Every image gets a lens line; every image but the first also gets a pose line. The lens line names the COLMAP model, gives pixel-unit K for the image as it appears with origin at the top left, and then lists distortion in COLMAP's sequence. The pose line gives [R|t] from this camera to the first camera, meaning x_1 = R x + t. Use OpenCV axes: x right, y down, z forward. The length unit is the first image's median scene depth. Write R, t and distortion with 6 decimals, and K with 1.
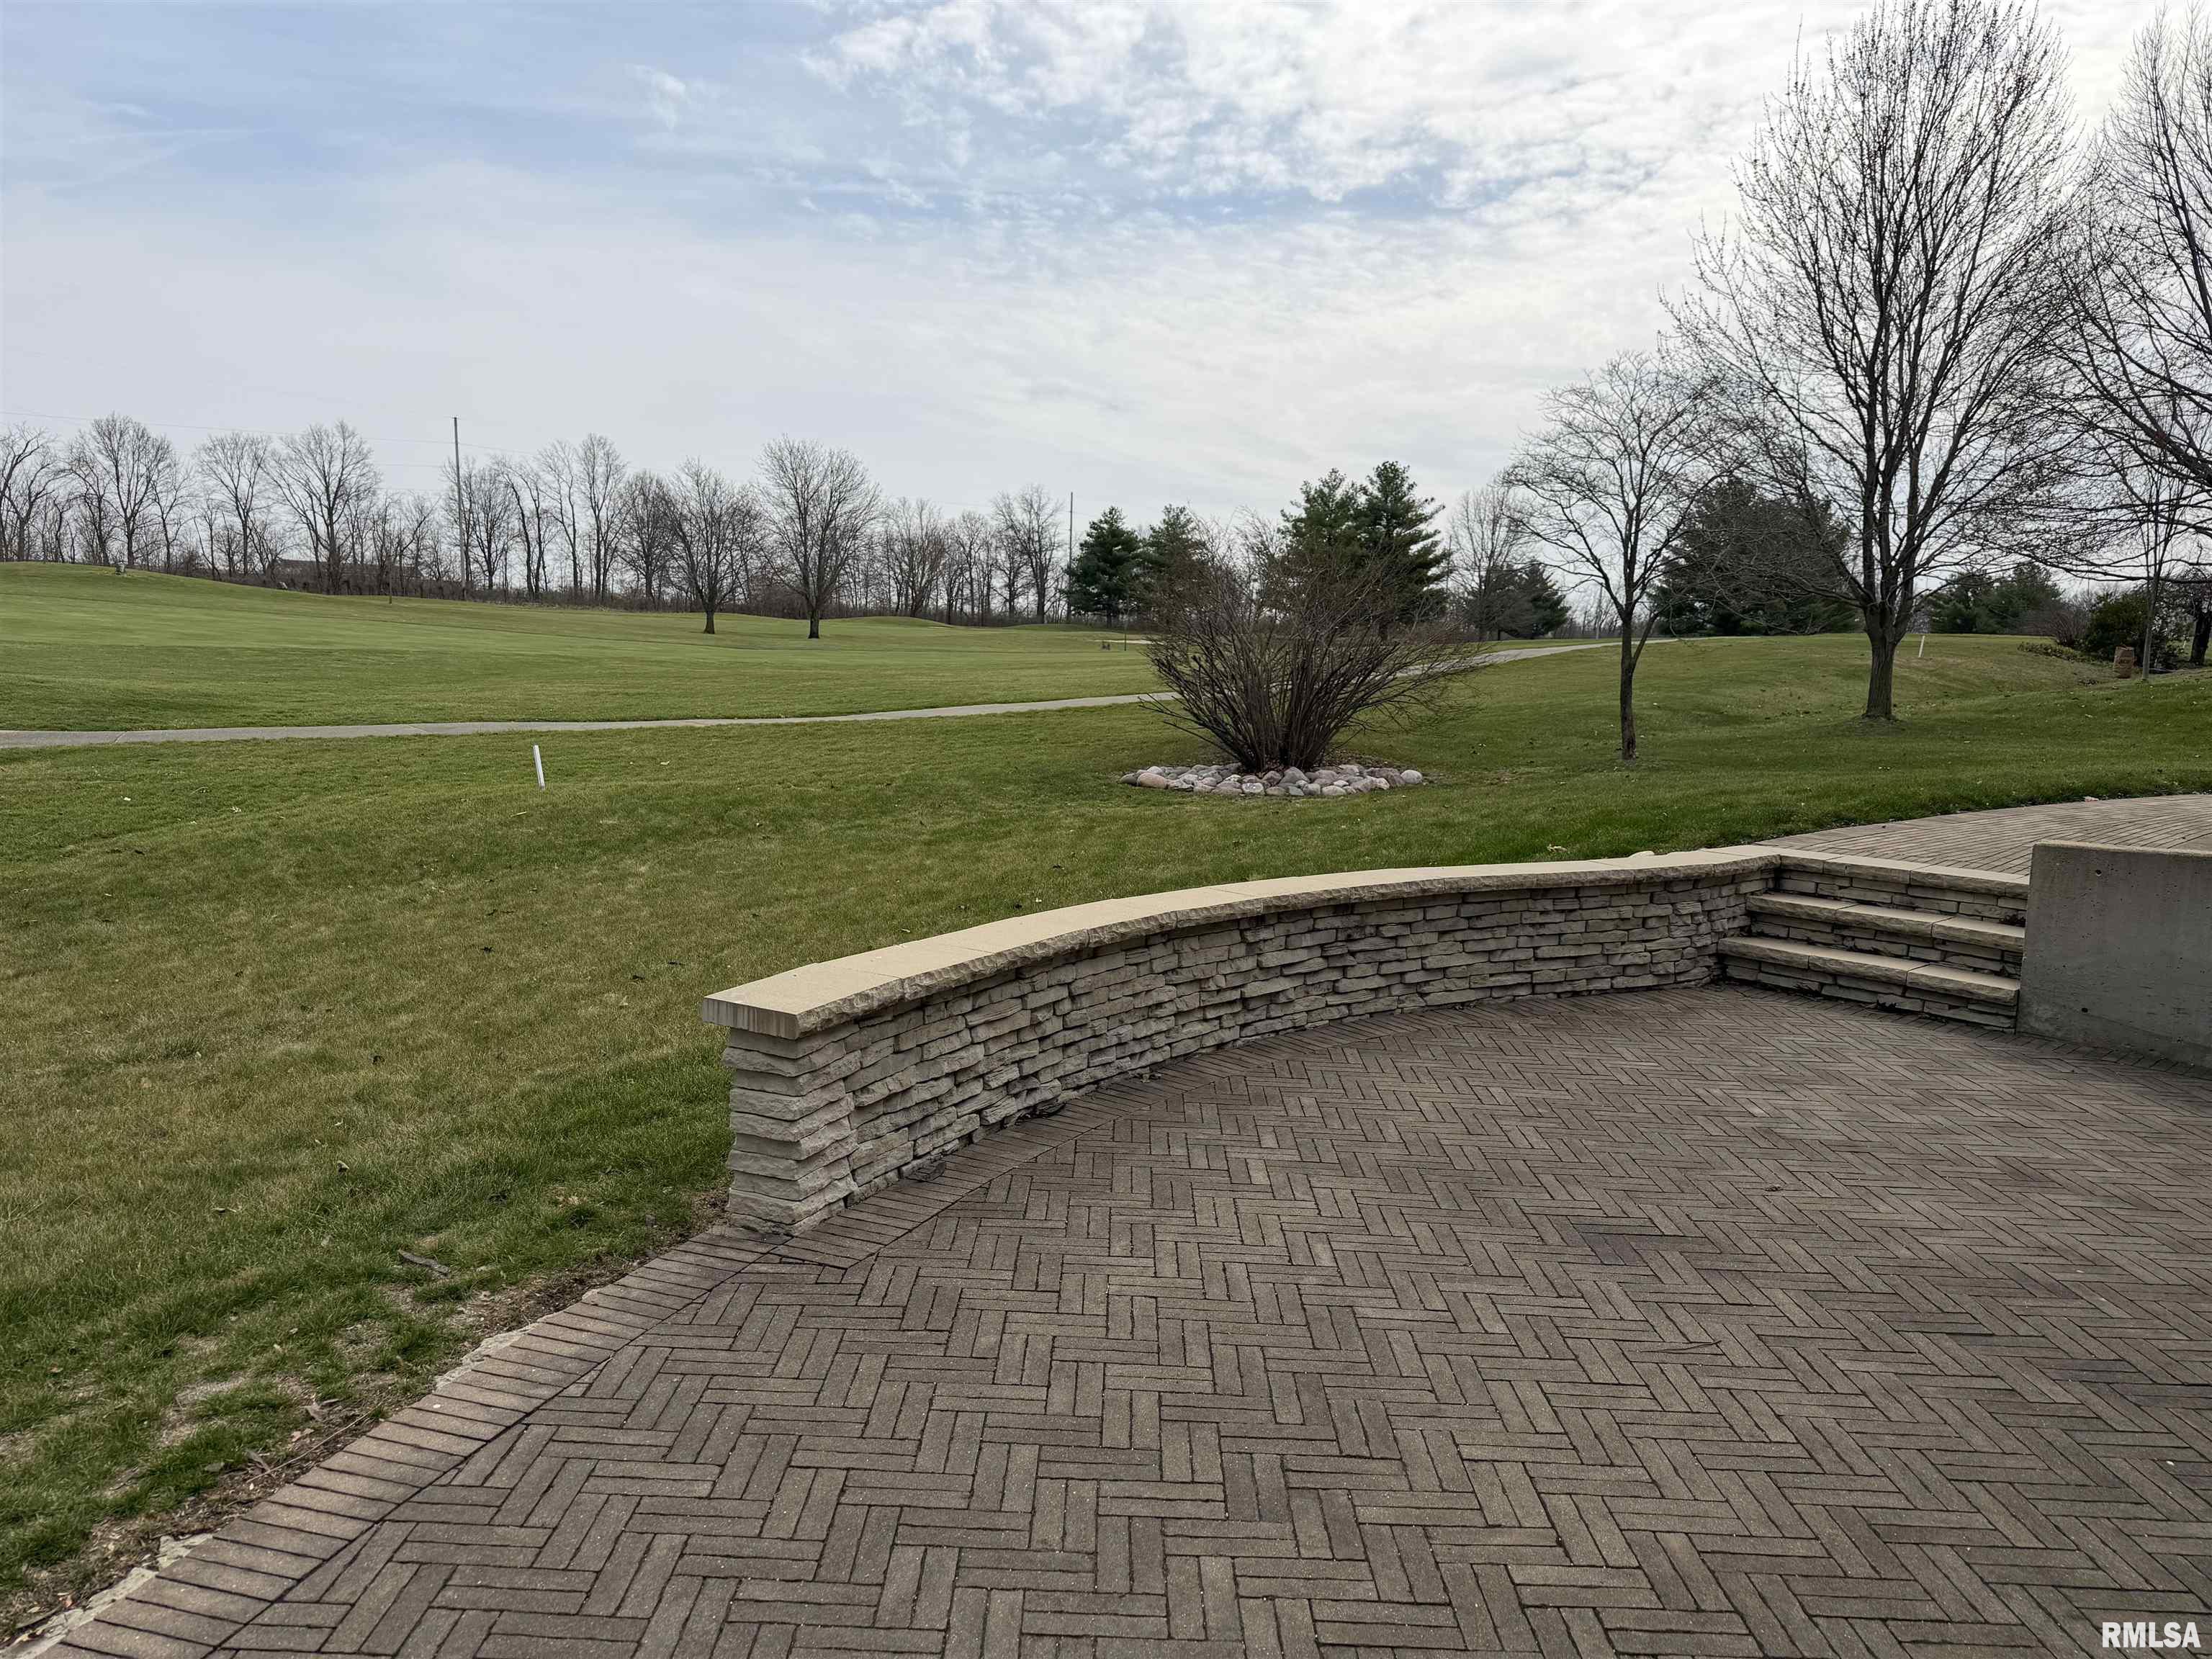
lens RADIAL K [[1571.2, 0, 1106.6], [0, 1571.2, 840.5], [0, 0, 1]] dist [0.089128, -0.110713]
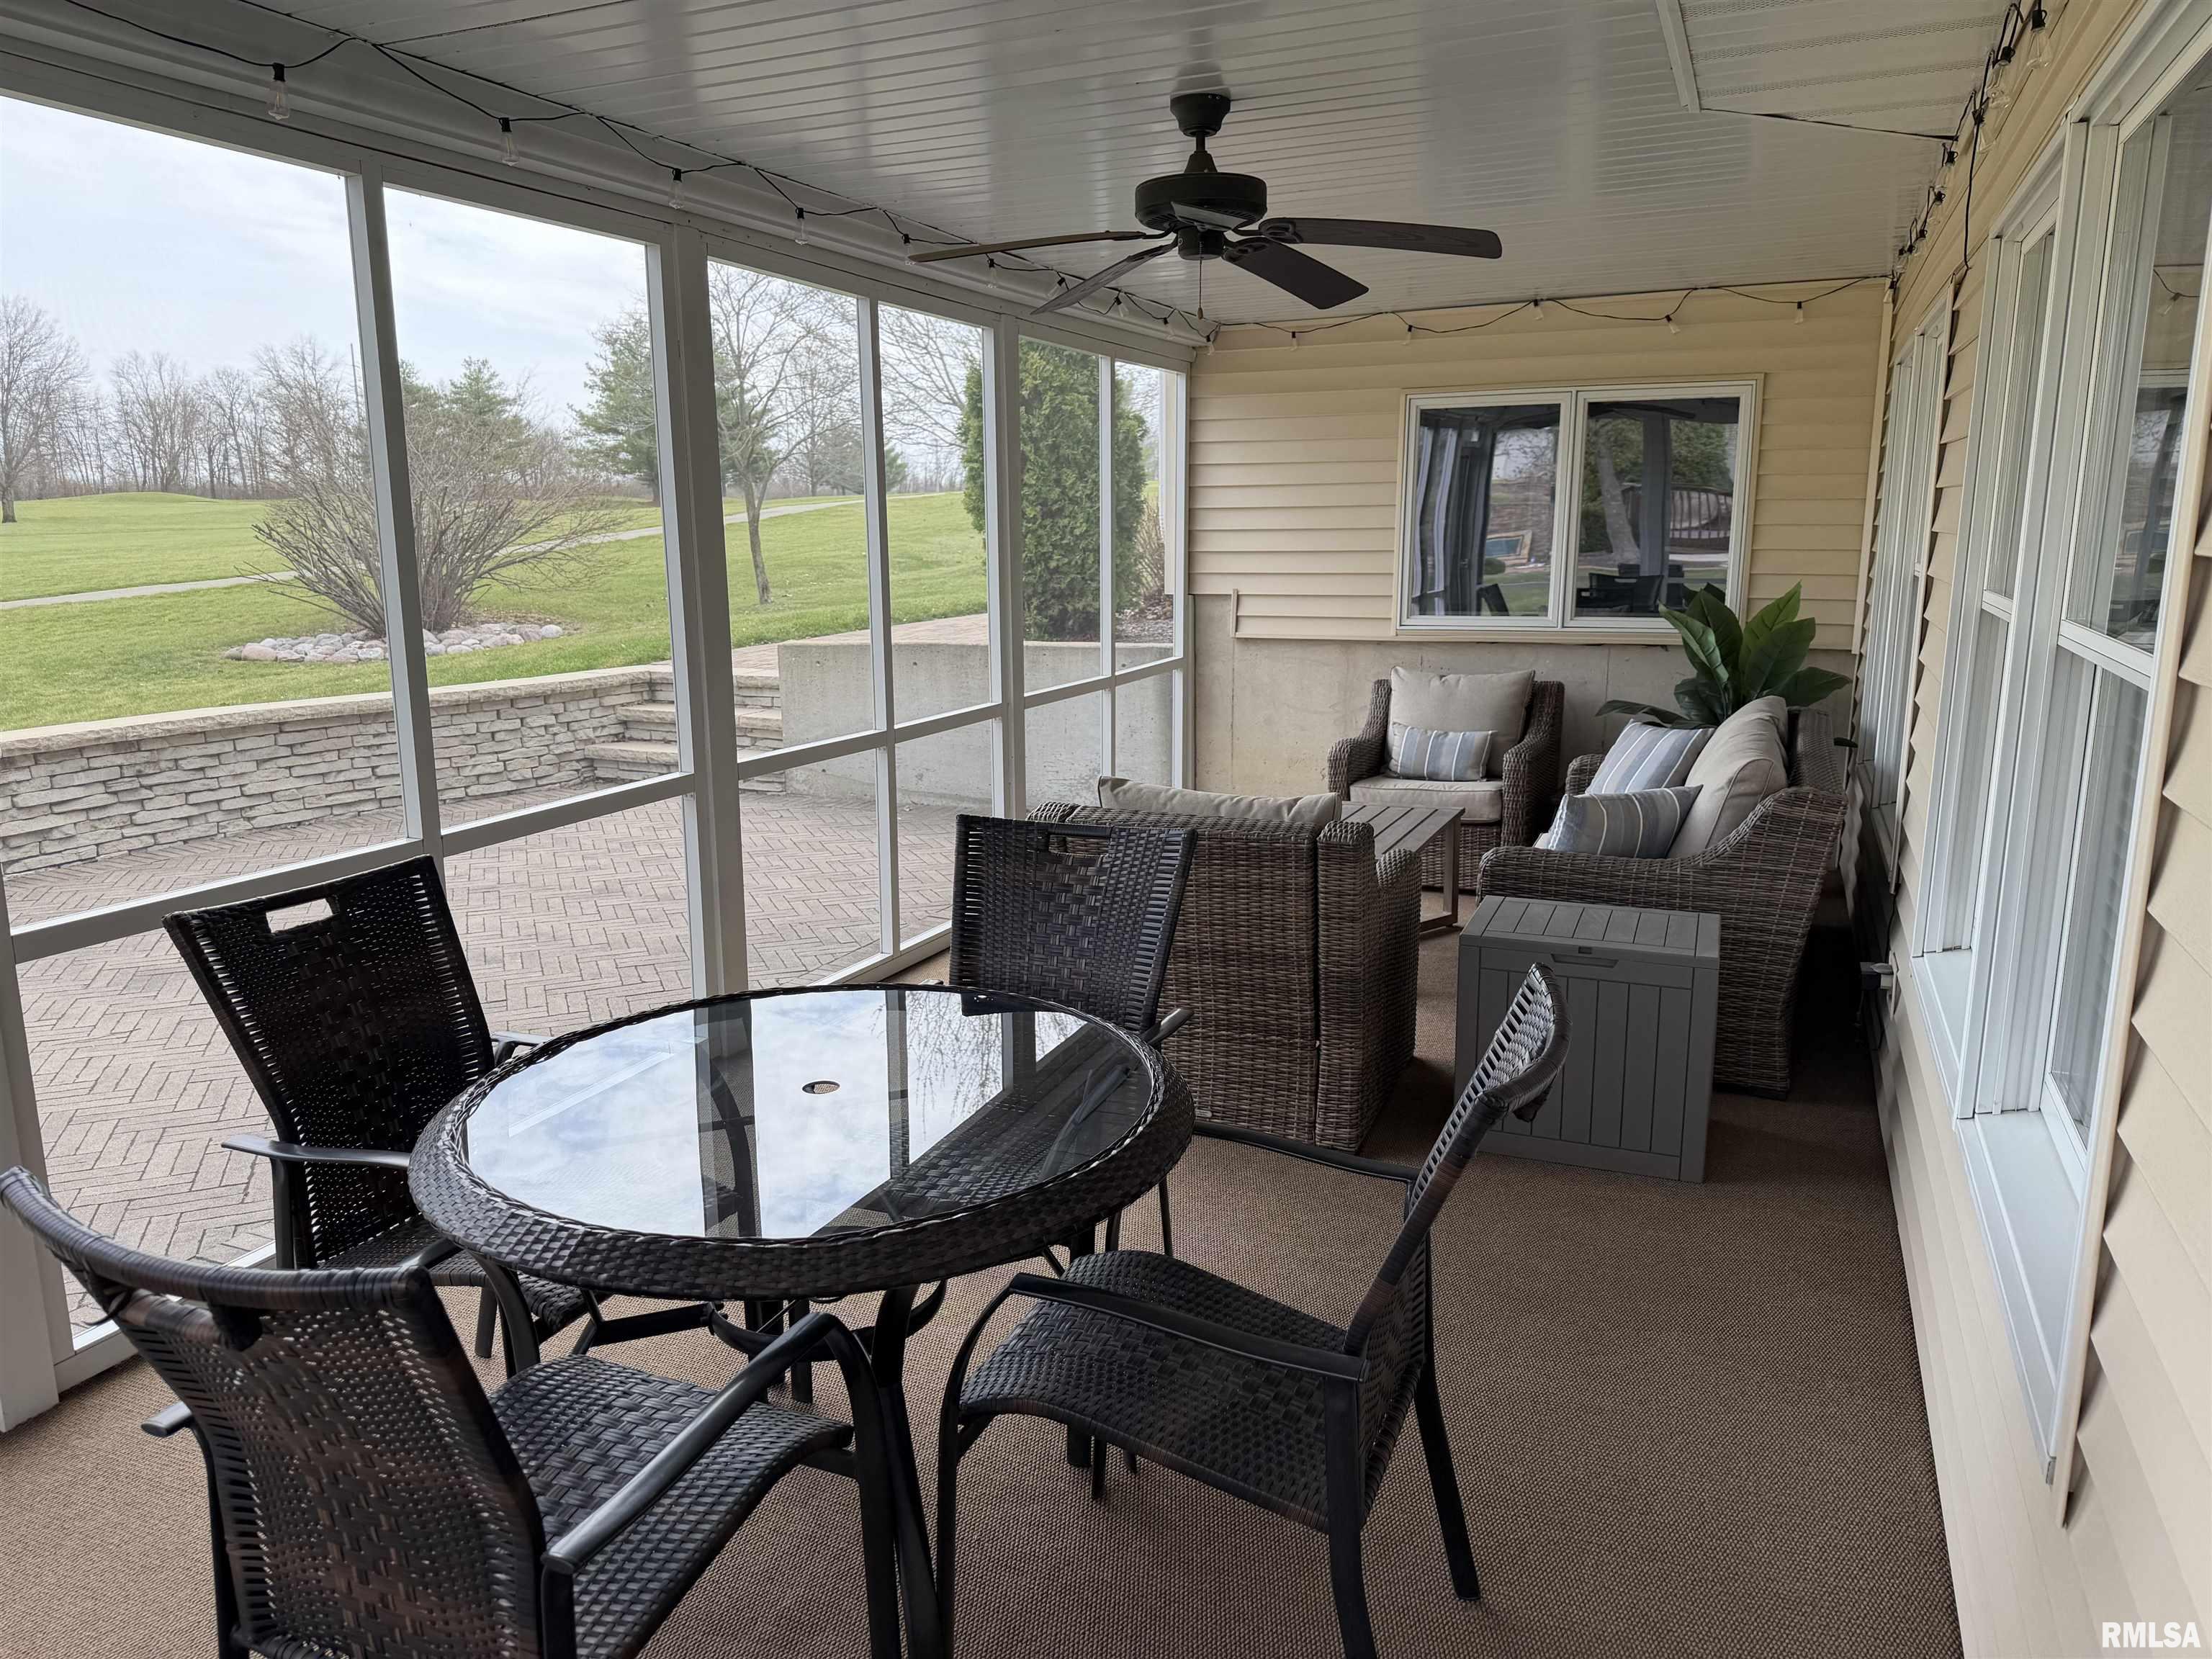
lens RADIAL K [[1571.2, 0, 1106.6], [0, 1571.2, 840.5], [0, 0, 1]] dist [0.089128, -0.110713]
pose [[0.924924, -0.119690, 0.360819, 0.324641], [0.088099, 0.990790, 0.102831, 0.046933], [-0.369803, -0.063323, 0.926950, -0.242015]]
